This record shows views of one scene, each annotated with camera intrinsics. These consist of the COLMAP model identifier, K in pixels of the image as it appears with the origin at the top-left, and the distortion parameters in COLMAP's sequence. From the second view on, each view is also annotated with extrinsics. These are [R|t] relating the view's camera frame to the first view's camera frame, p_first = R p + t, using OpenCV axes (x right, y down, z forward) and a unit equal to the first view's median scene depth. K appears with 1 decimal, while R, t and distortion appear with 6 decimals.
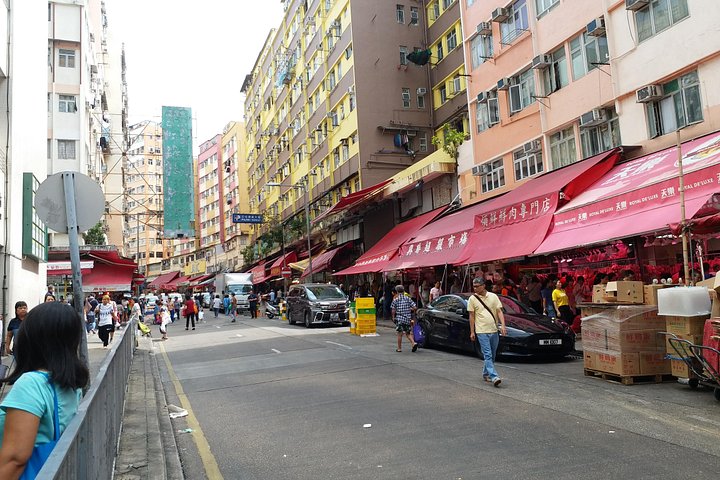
lens RADIAL K [[585.1, 0, 360.7], [0, 585.1, 239.2], [0, 0, 1]] dist [0.007349, 0.003776]
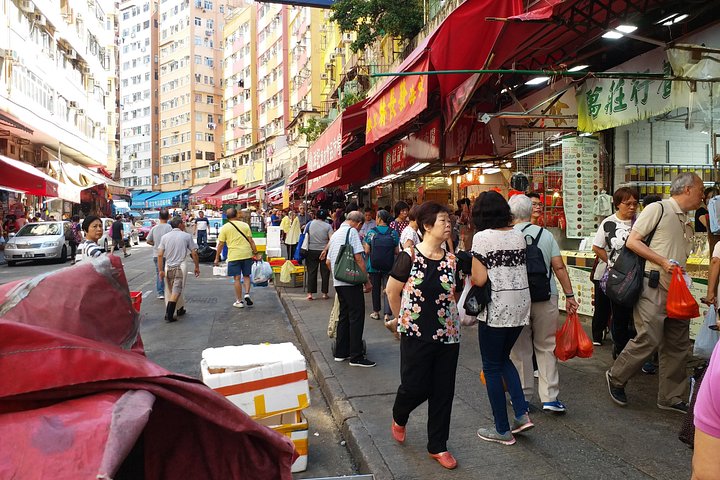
lens RADIAL K [[585.1, 0, 360.0], [0, 585.1, 238.7], [0, 0, 1]] dist [0.007349, 0.003776]
pose [[0.987338, 0.047650, -0.151307, -0.054347], [-0.027343, 0.990664, 0.133559, 0.028952], [0.156259, -0.127730, 0.979422, 0.347925]]
